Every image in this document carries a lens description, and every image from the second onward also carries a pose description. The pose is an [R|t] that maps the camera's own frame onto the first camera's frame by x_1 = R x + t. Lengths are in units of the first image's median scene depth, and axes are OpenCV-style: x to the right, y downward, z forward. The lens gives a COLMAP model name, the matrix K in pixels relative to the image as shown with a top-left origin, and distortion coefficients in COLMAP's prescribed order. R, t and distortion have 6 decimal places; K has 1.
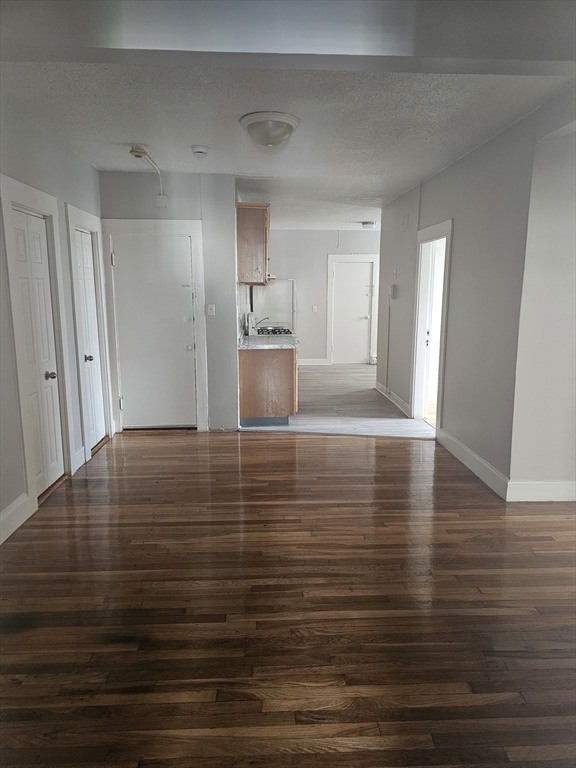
lens RADIAL K [[514.1, 0, 288.0], [0, 514.1, 382.2], [0, 0, 1]] dist [0.022696, -0.017727]
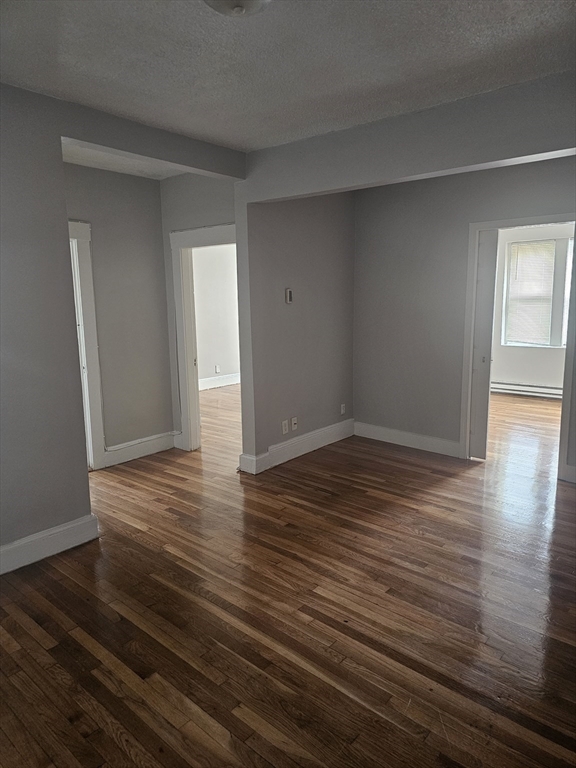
lens RADIAL K [[514.1, 0, 288.3], [0, 514.1, 385.5], [0, 0, 1]] dist [0.022696, -0.017727]
pose [[-0.731023, -0.101009, 0.674835, -0.489064], [0.142356, 0.944645, 0.295602, -0.294937], [-0.667338, 0.312158, -0.676178, 1.587744]]
